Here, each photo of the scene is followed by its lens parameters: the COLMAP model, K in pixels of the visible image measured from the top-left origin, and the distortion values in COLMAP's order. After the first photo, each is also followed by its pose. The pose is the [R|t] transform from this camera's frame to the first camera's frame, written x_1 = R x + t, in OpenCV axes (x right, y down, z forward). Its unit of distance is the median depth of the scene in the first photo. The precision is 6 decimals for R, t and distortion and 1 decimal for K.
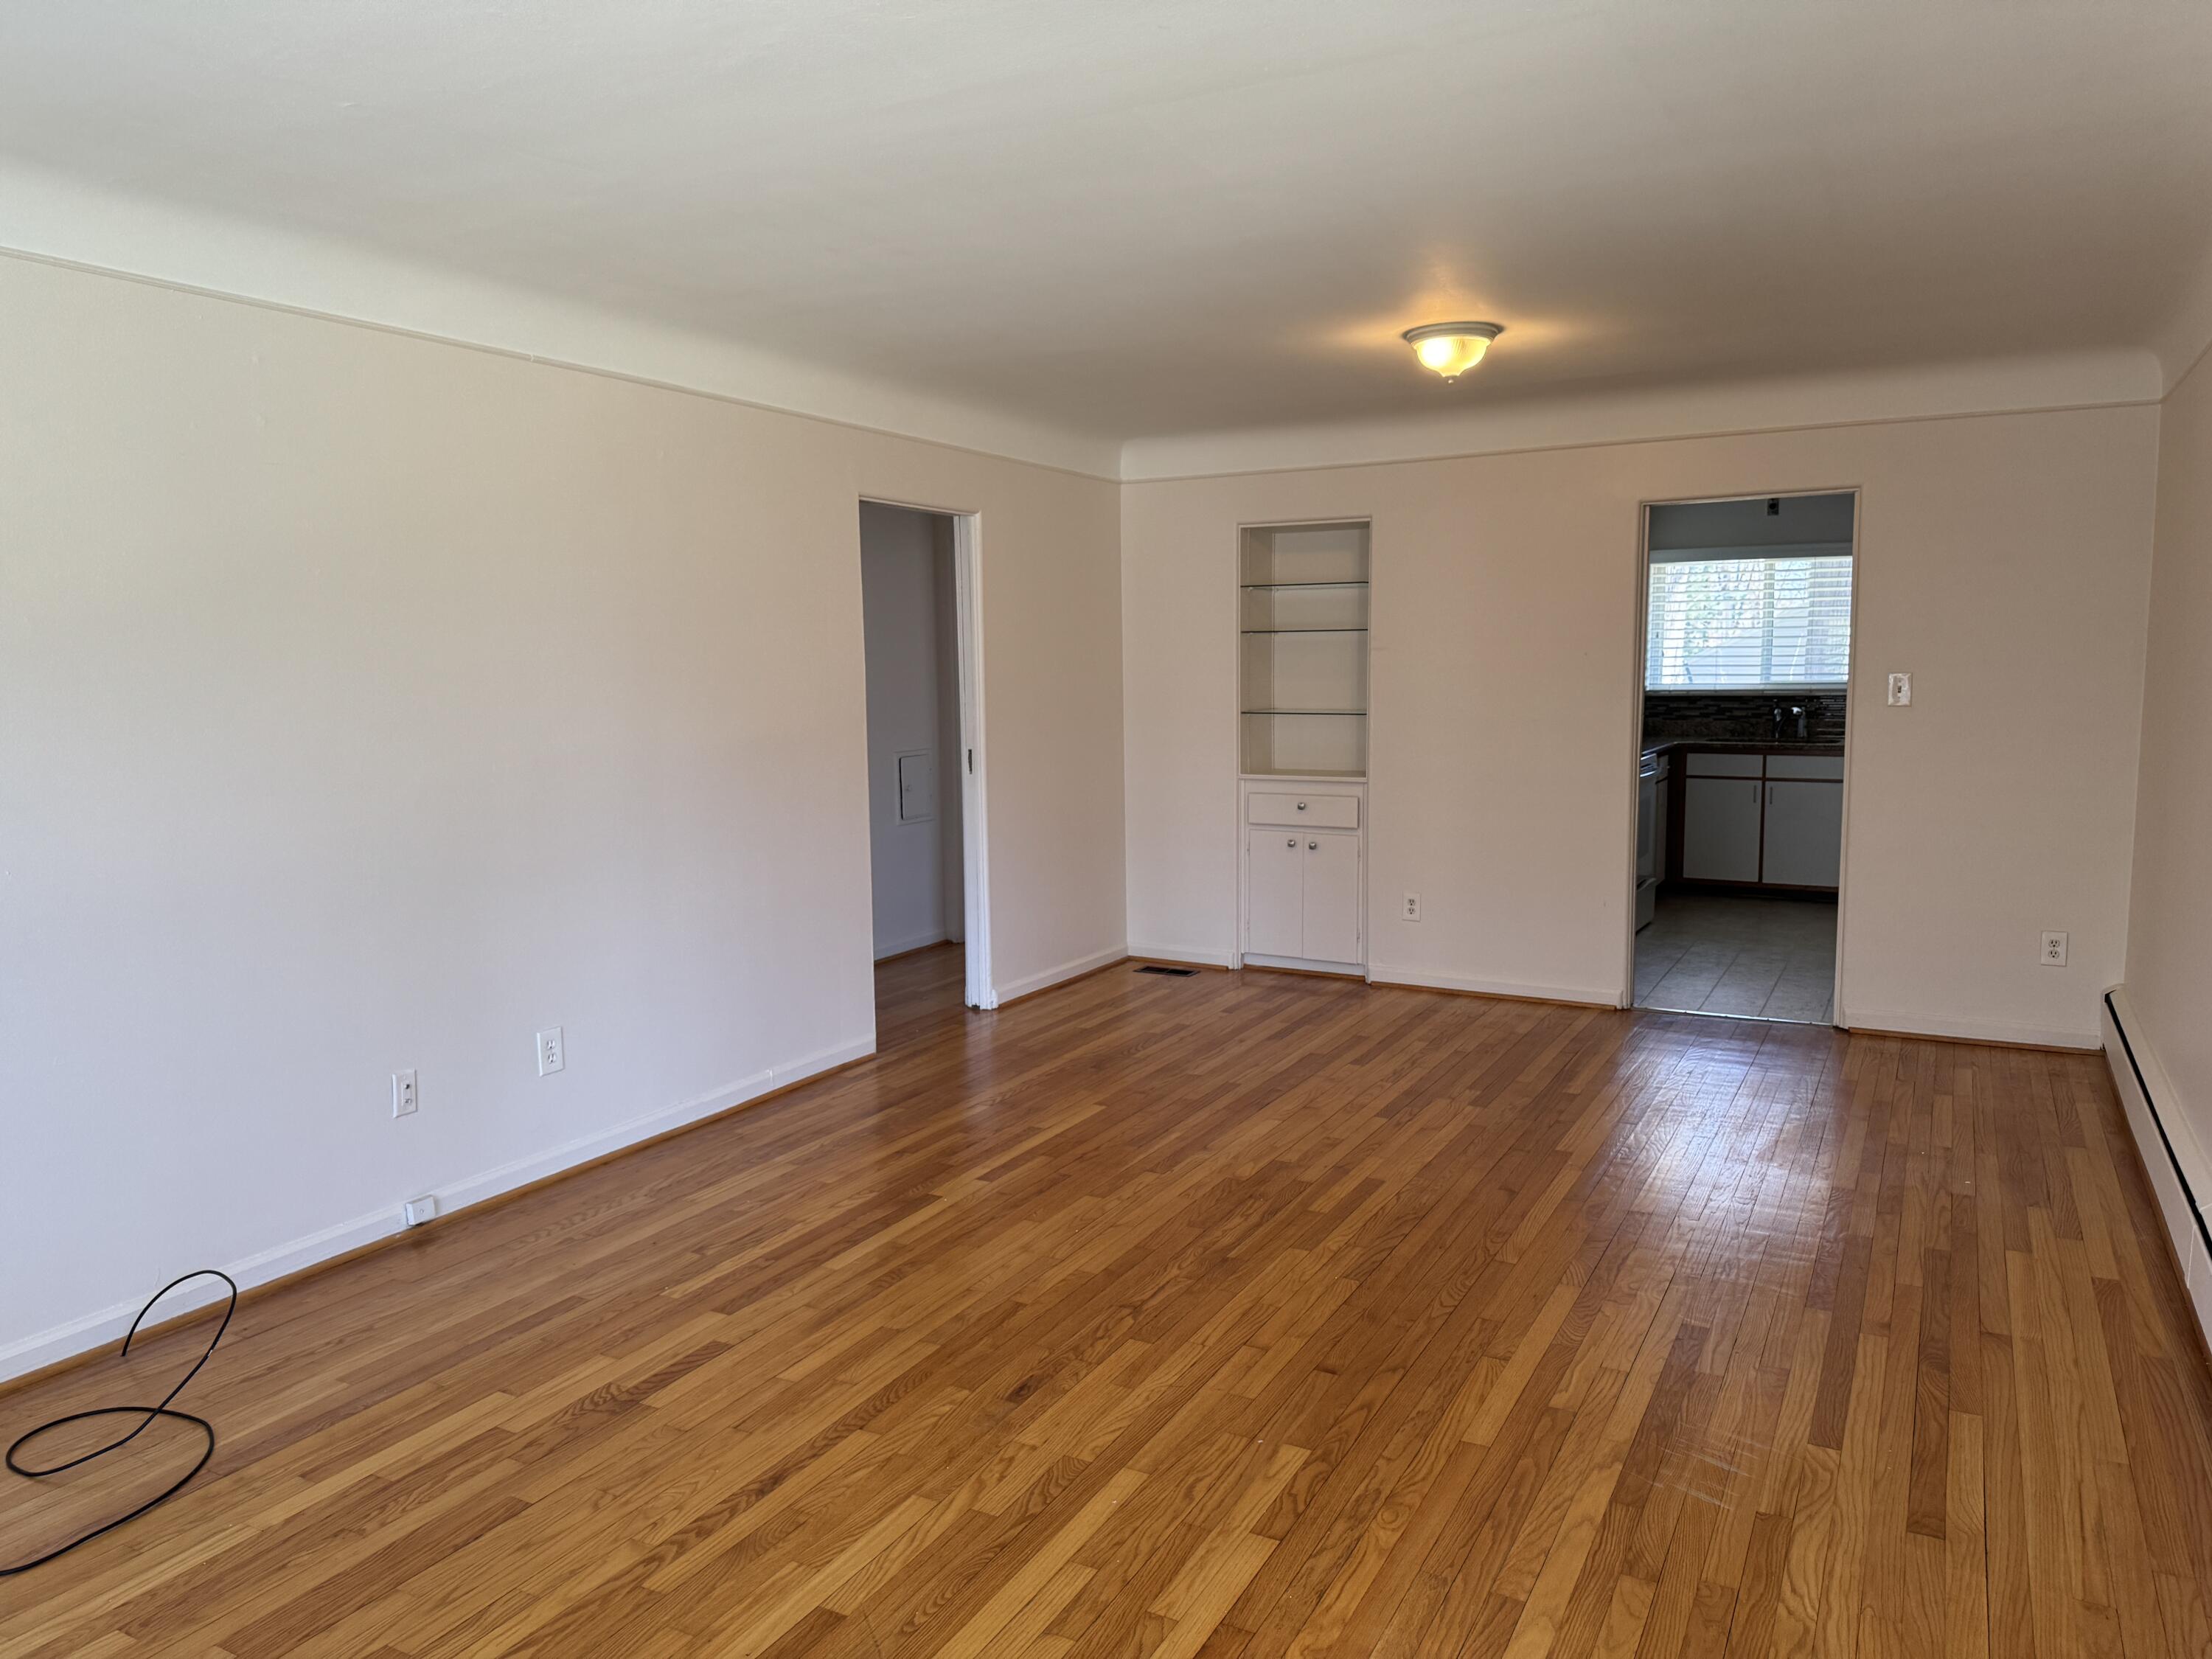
lens RADIAL K [[1558.5, 0, 1089.4], [0, 1558.5, 825.9], [0, 0, 1]] dist [0.035524, -0.078231]
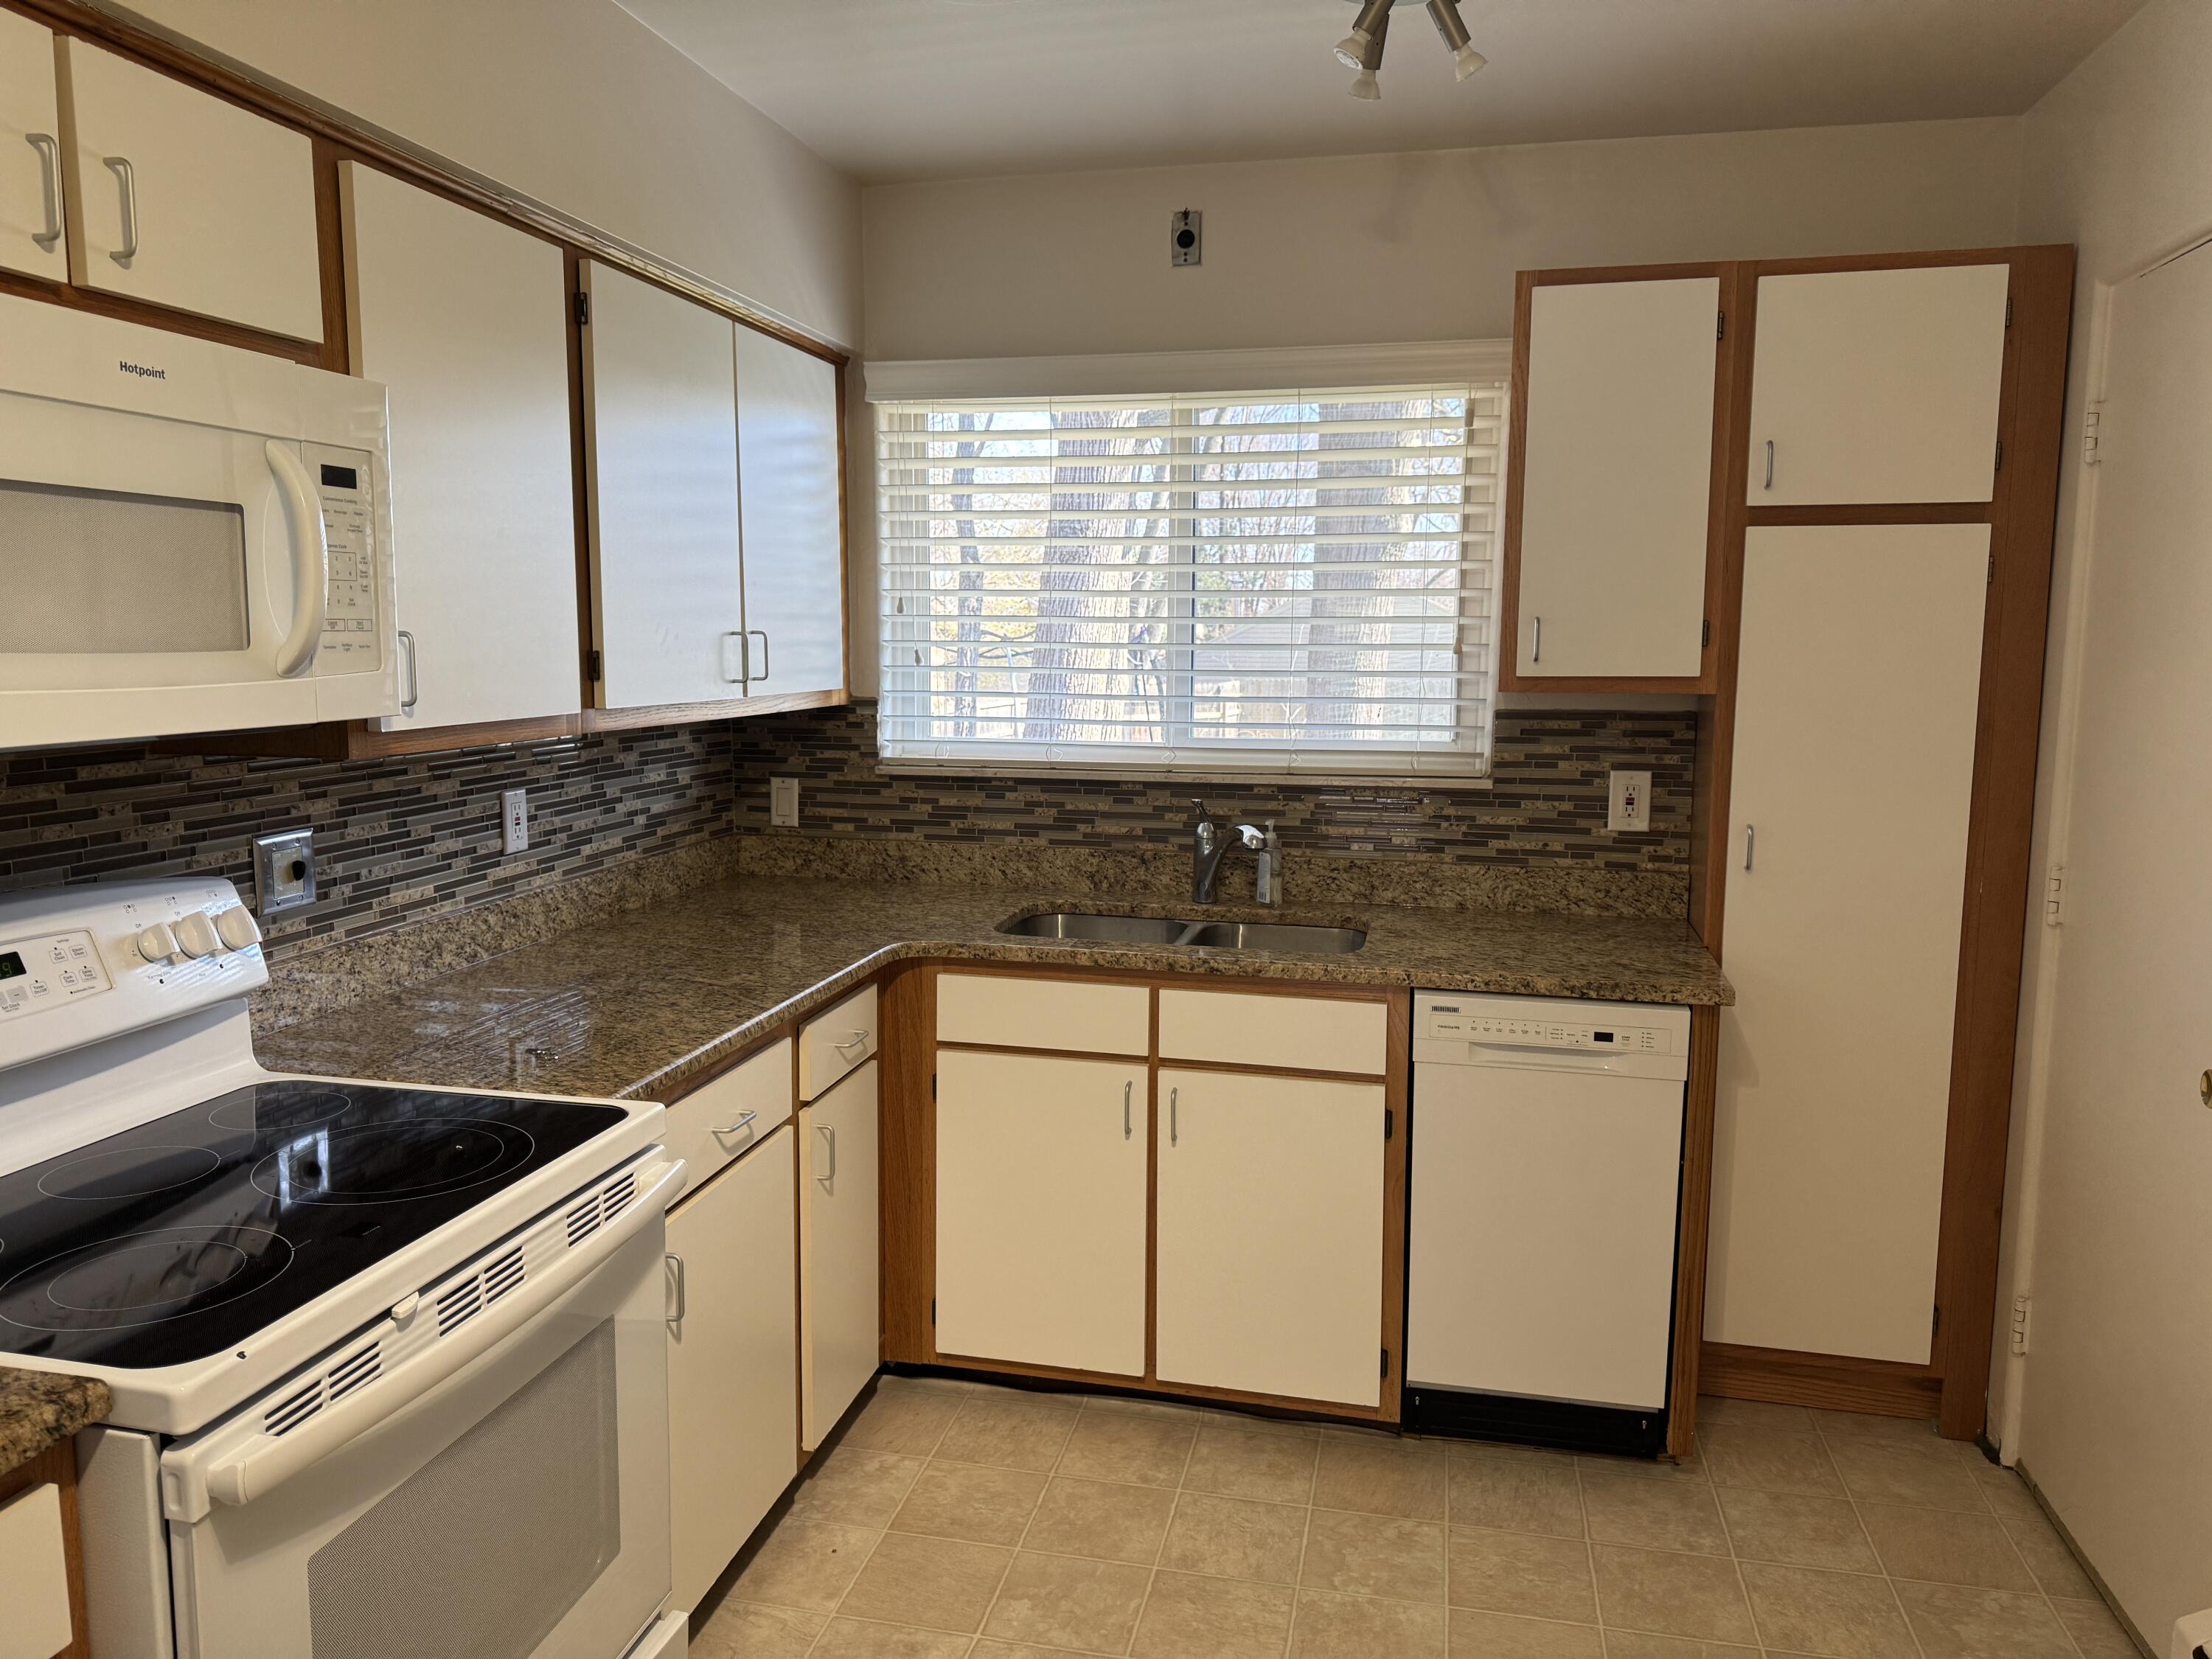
lens RADIAL K [[1558.5, 0, 1089.4], [0, 1558.5, 825.9], [0, 0, 1]] dist [0.035524, -0.078231]
pose [[0.963671, -0.020202, 0.266325, 0.326975], [0.017906, 0.999779, 0.011049, -0.079196], [-0.266490, -0.005879, 0.963820, 0.681786]]
